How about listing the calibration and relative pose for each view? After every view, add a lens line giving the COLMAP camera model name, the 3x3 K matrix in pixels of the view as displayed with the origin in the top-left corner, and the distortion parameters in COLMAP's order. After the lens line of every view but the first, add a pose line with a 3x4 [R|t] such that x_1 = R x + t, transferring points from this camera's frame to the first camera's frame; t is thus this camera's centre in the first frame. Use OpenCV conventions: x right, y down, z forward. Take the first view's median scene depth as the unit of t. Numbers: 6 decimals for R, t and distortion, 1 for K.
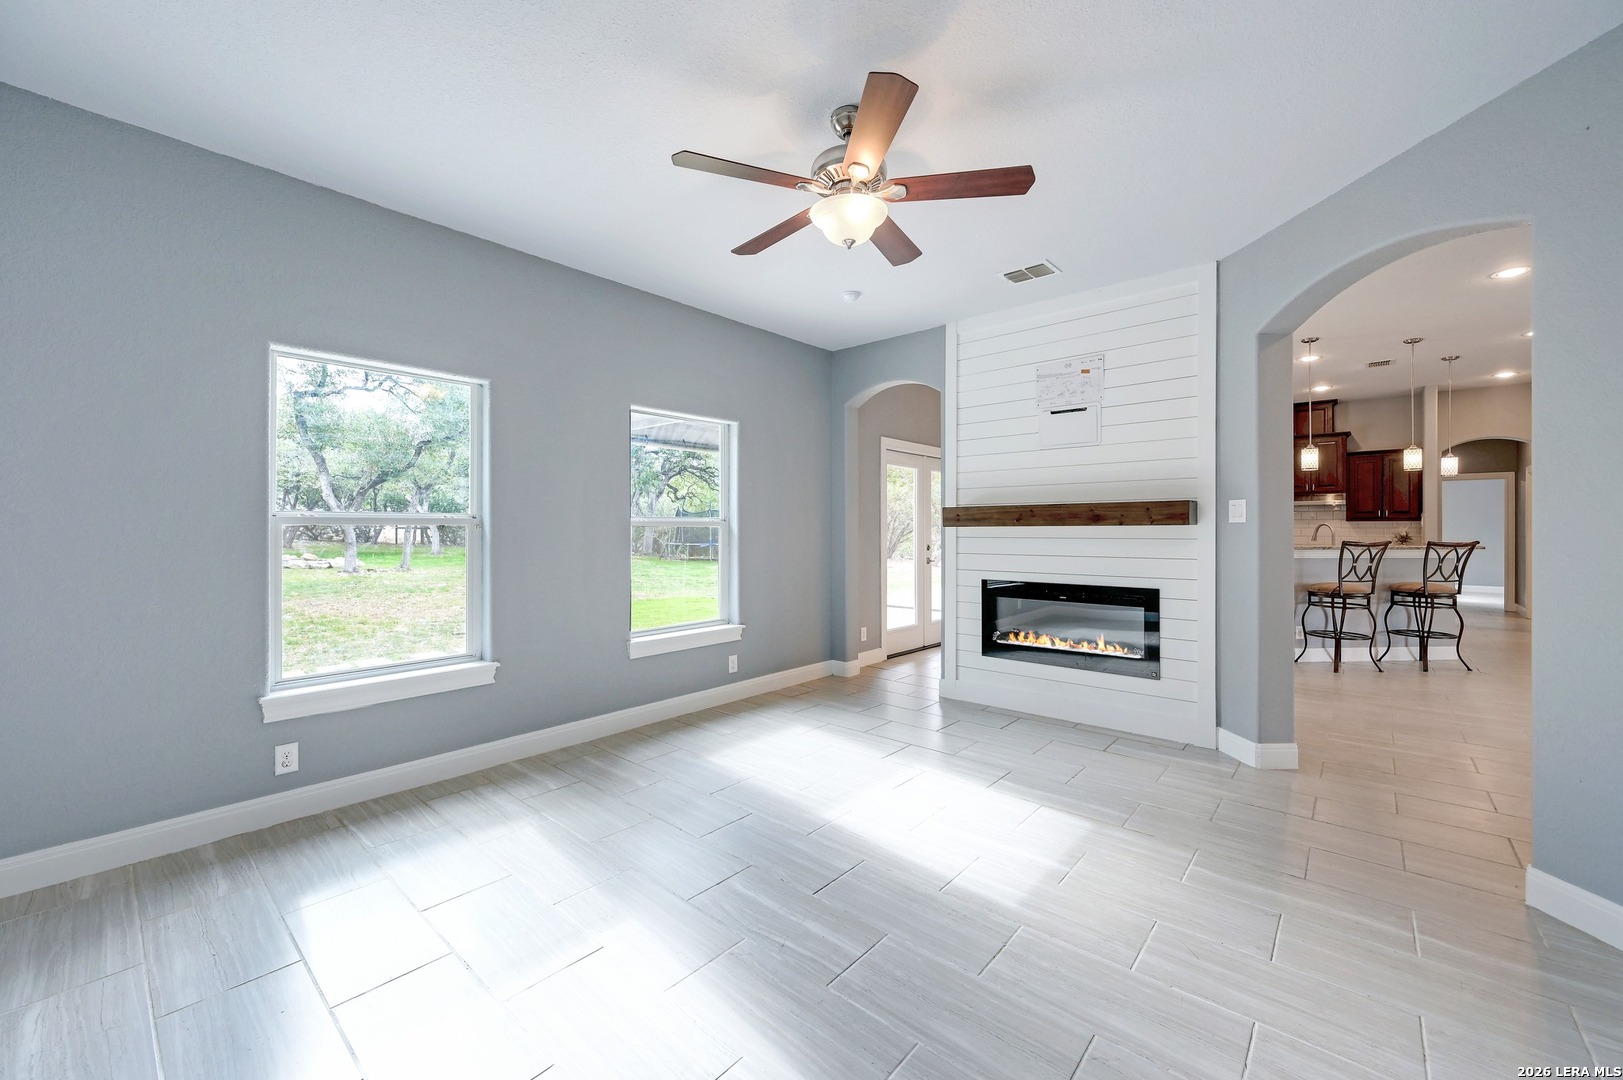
lens RADIAL K [[642.0, 0, 811.5], [0, 642.0, 540.0], [0, 0, 1]] dist [-0.002062, -0.000620]
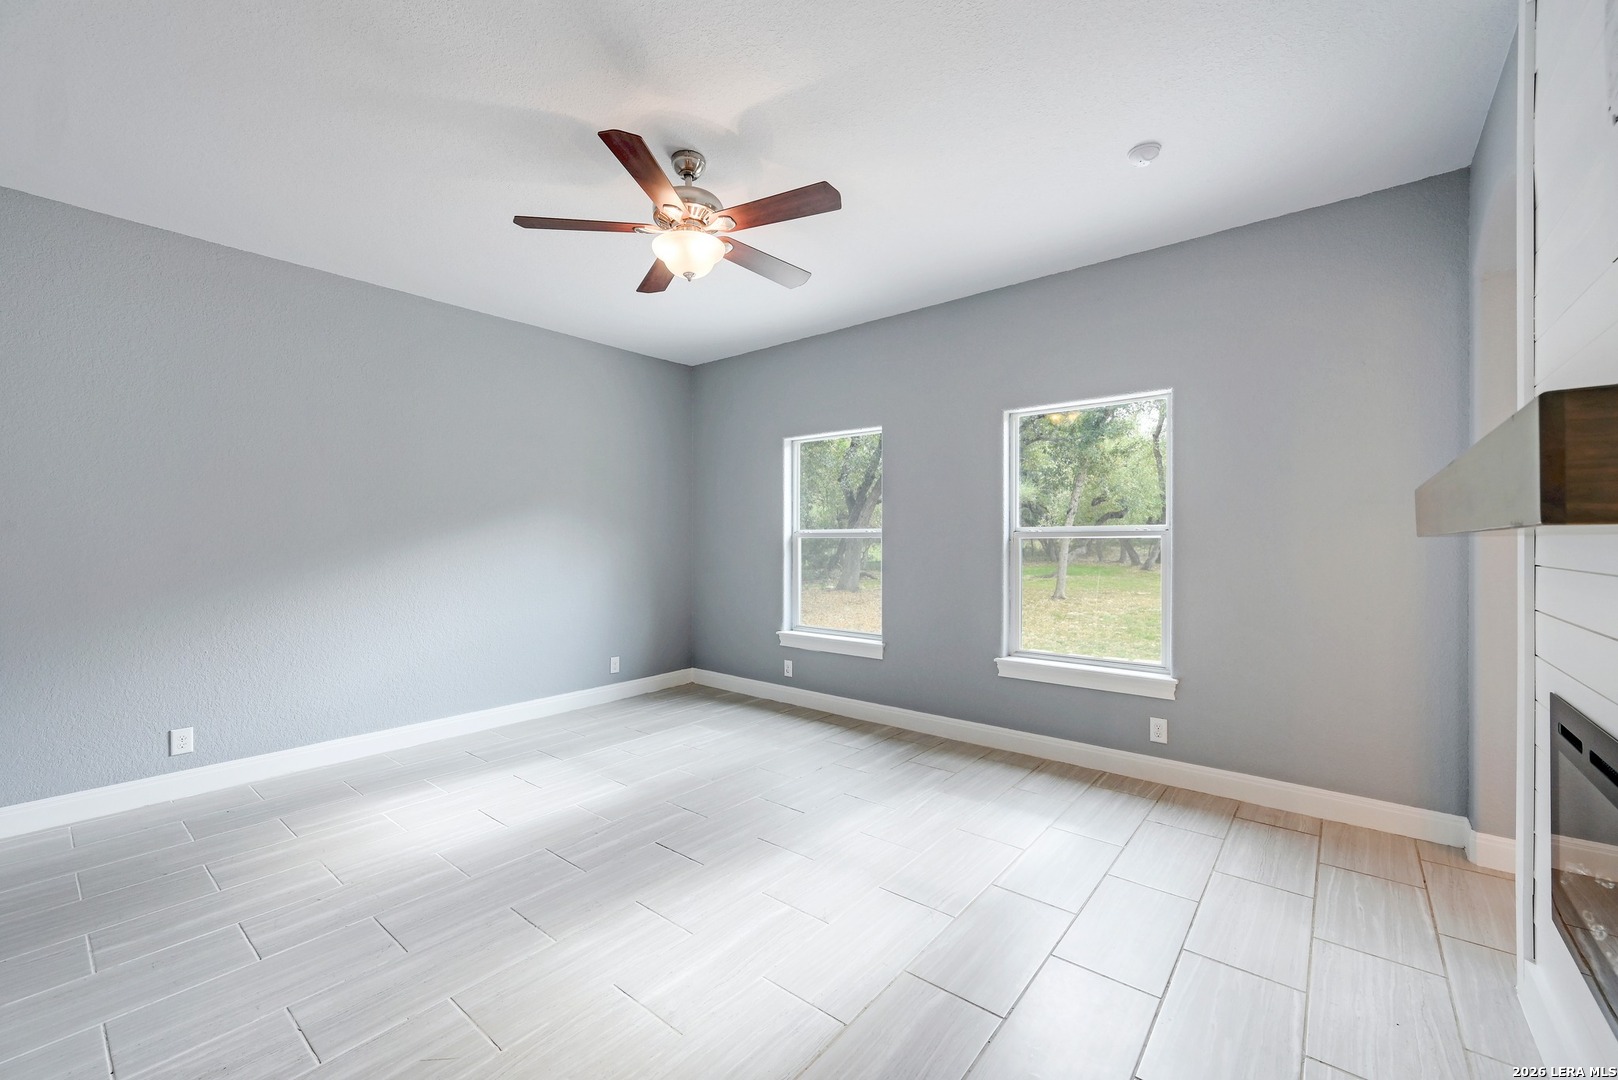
lens RADIAL K [[645.0, 0, 809.0], [0, 645.0, 540.0], [0, 0, 1]] dist [-0.001199, 0.012812]
pose [[0.017910, 0.011633, -0.999772, 0.791847], [-0.004435, 0.999923, 0.011556, -0.034942], [0.999830, 0.004227, 0.017961, 0.801907]]
